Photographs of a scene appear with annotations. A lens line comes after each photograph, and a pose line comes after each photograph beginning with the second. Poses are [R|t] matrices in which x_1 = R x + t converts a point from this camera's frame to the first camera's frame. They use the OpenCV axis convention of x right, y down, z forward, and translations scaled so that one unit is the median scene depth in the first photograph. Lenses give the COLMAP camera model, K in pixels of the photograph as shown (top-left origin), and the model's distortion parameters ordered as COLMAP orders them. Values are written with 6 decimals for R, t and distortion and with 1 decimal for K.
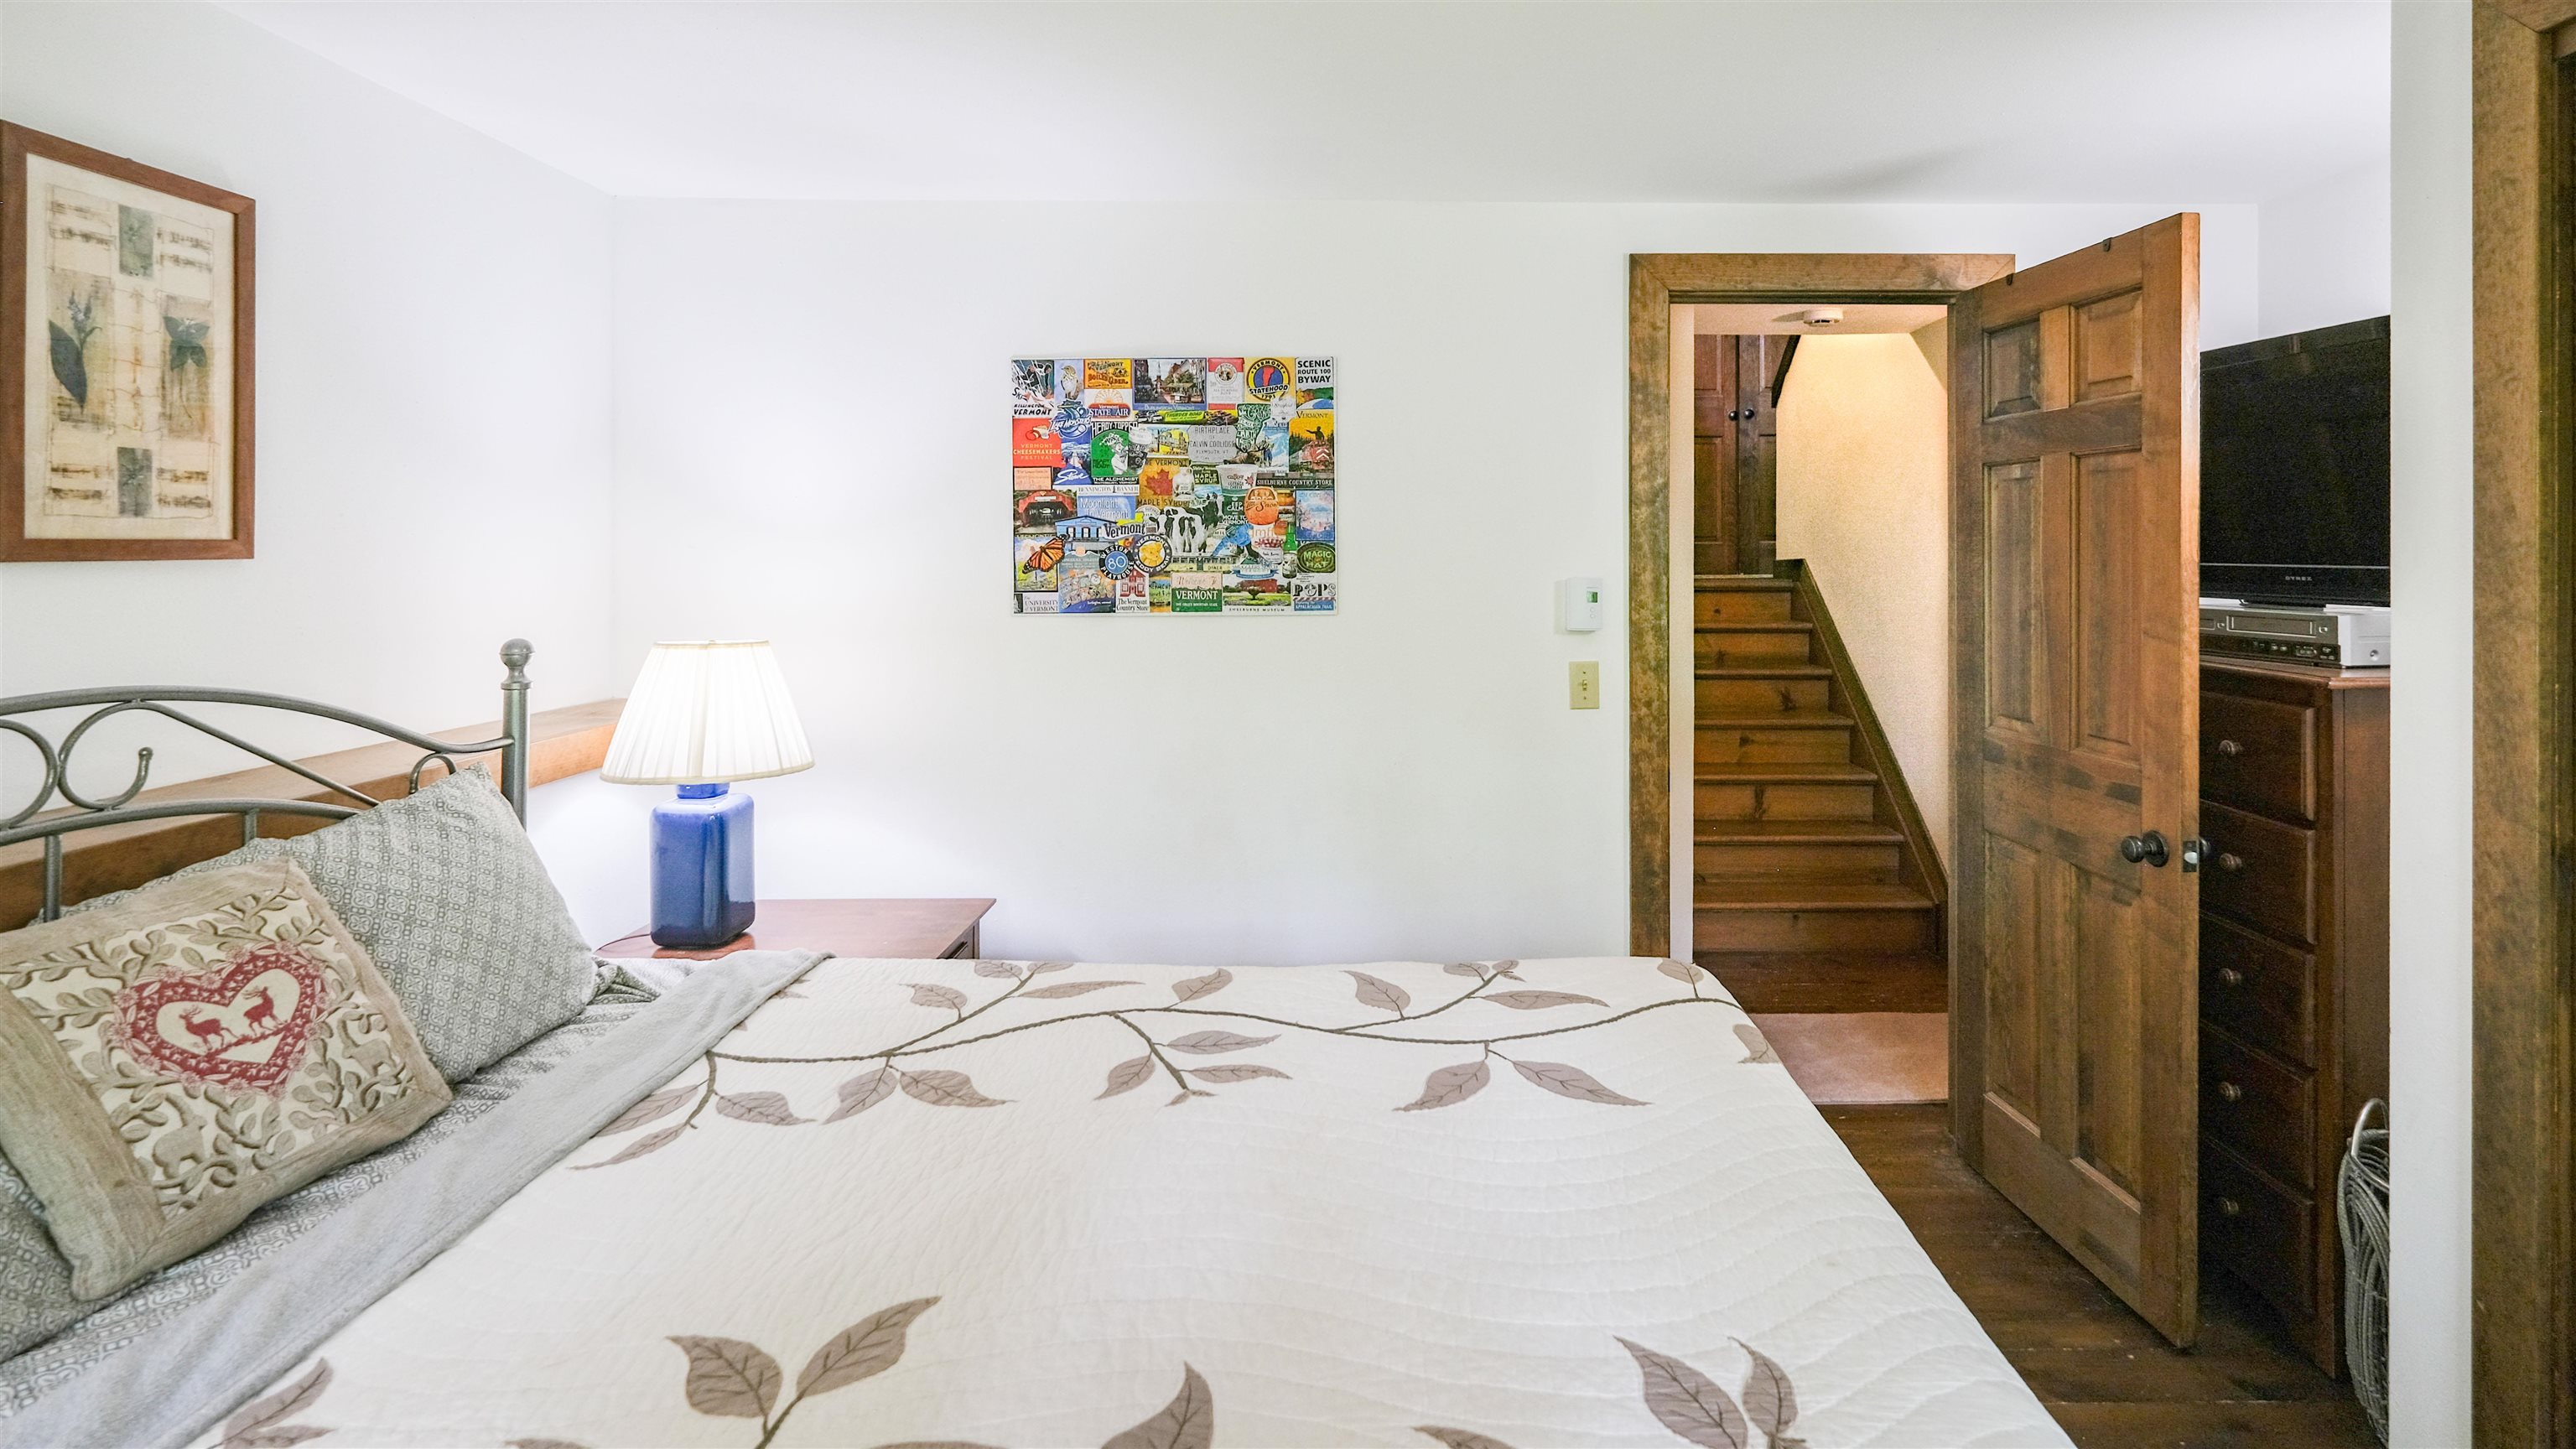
lens RADIAL K [[1318.1, 0, 1285.1], [0, 1318.1, 551.2], [0, 0, 1]] dist [-0.000189, -0.001280]
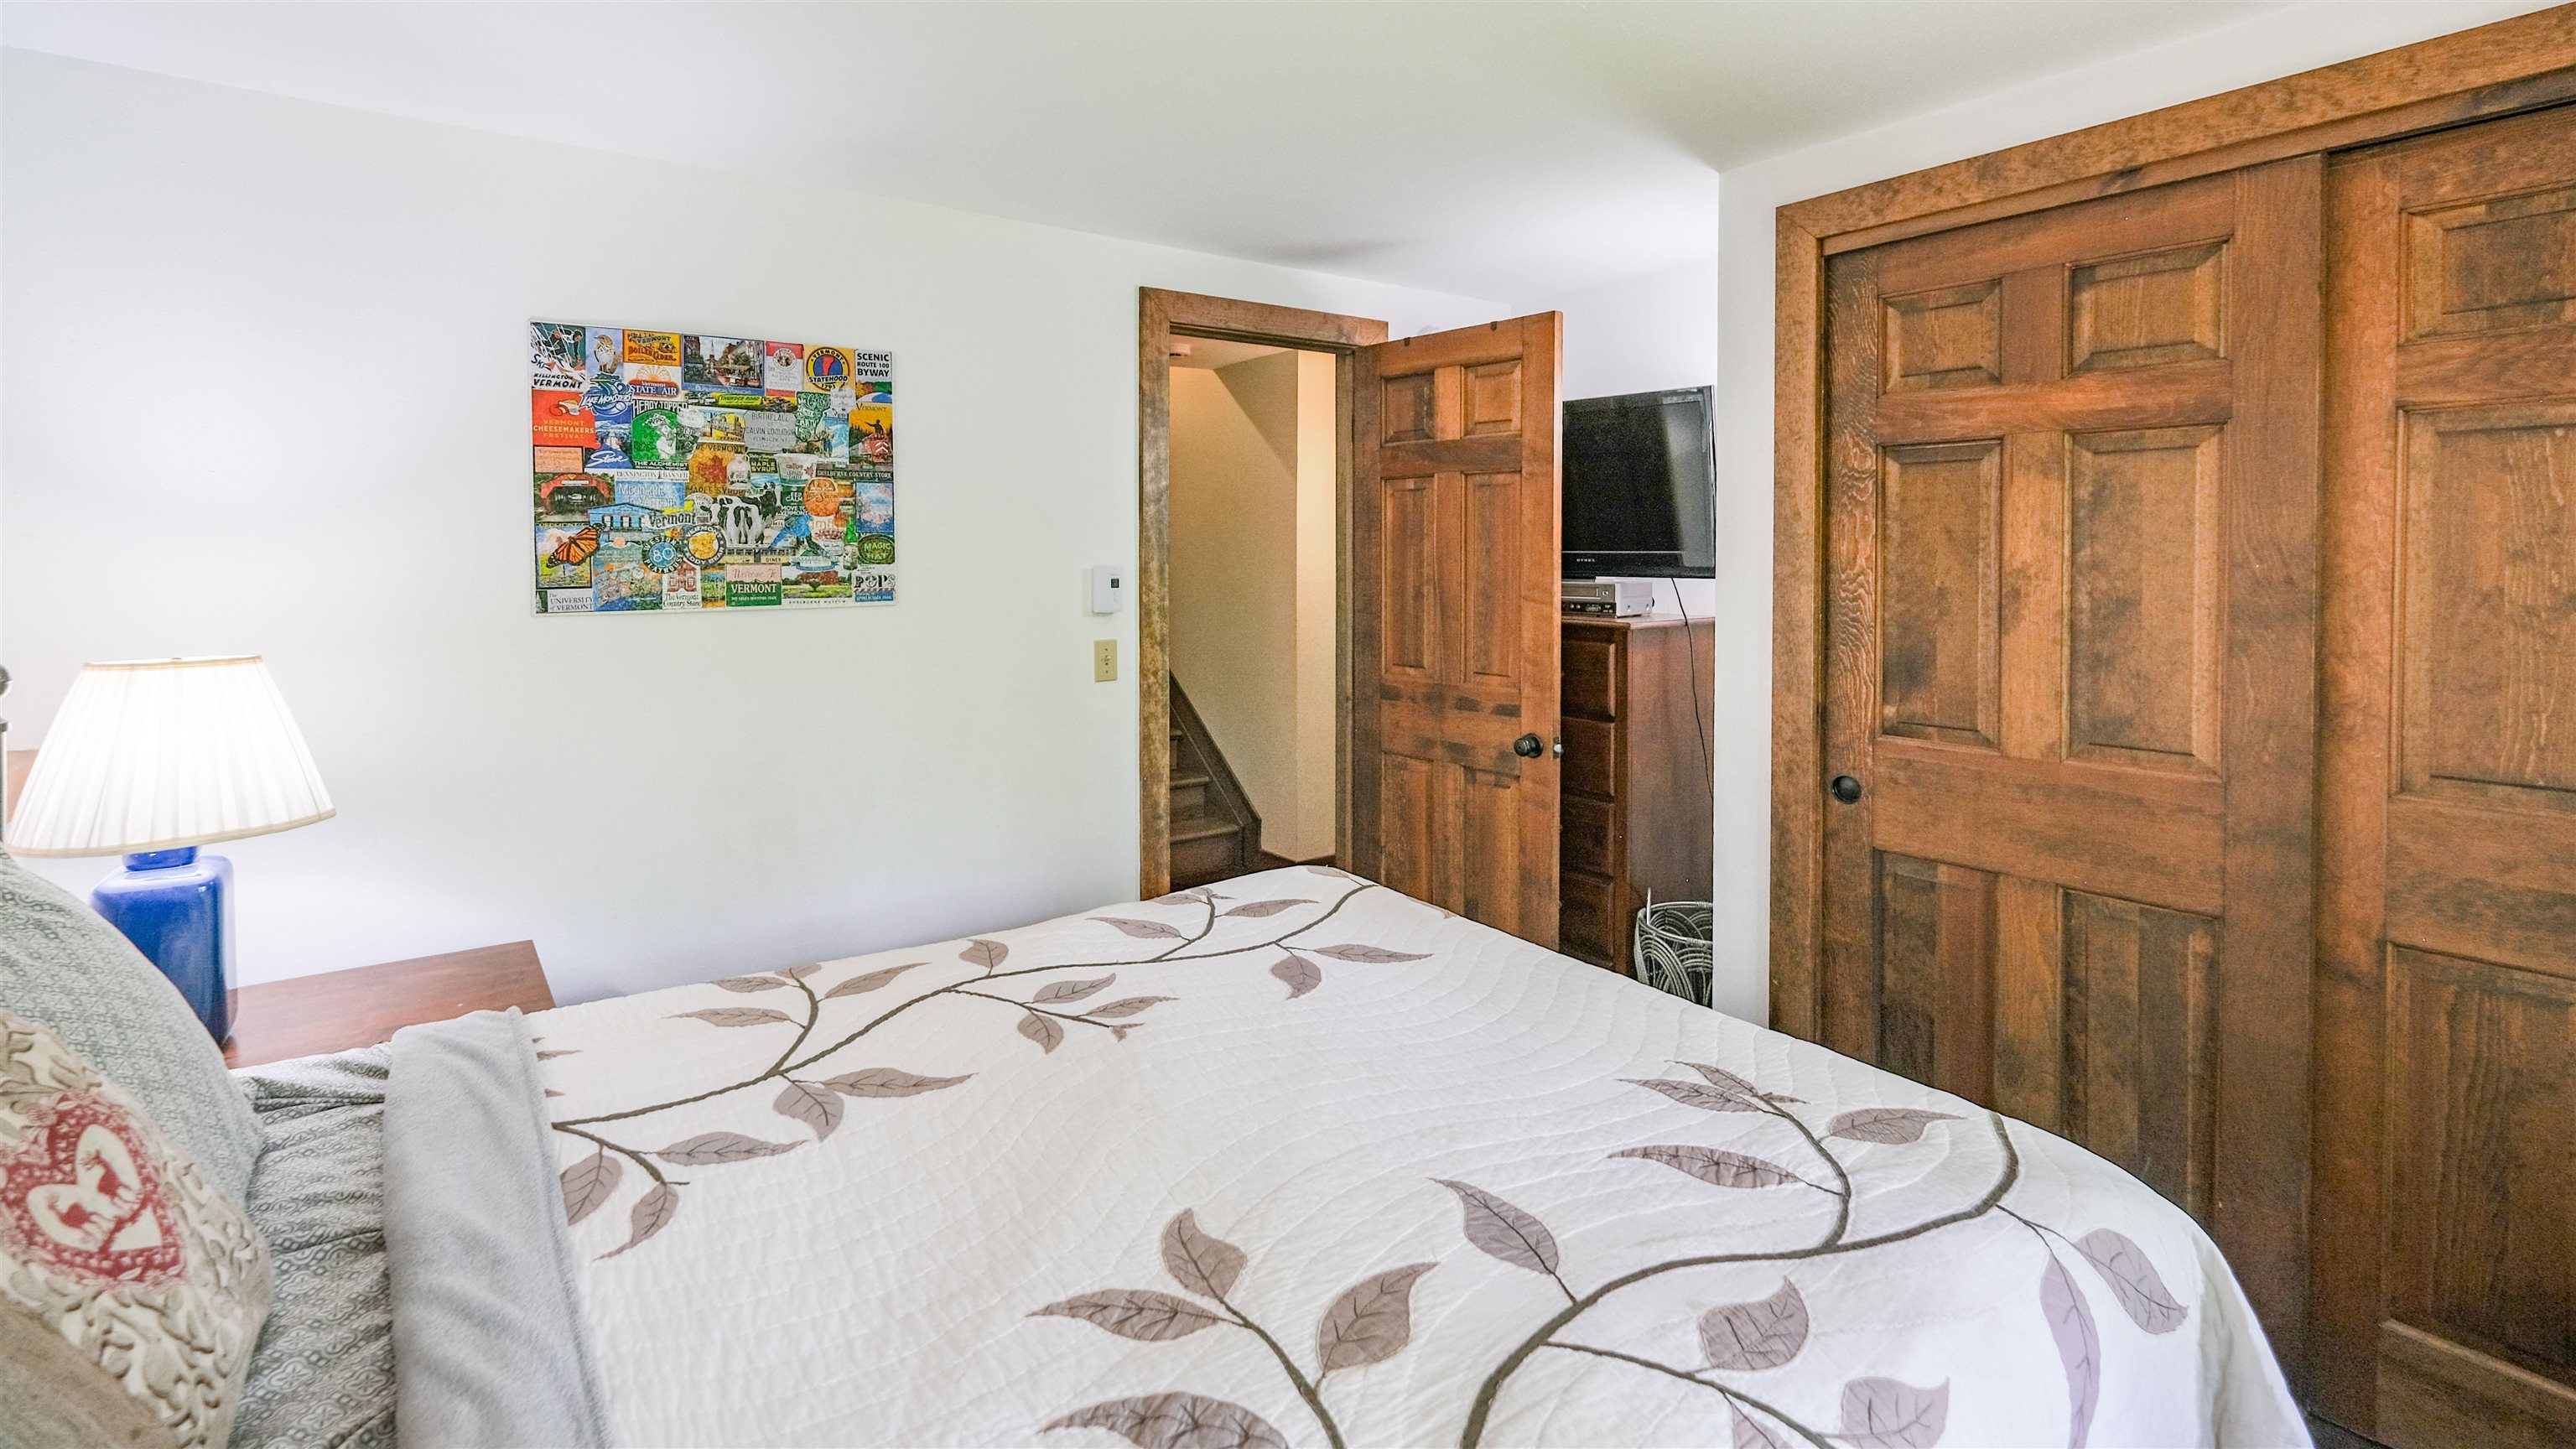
lens RADIAL K [[1231.8, 0, 1287.3], [0, 1231.8, 579.5], [0, 0, 1]] dist [-0.001498, -0.000660]
pose [[0.807926, -0.016237, 0.589061, -0.288923], [0.002890, 0.999717, 0.023594, 0.007039], [-0.589278, -0.017360, 0.807744, 0.049241]]
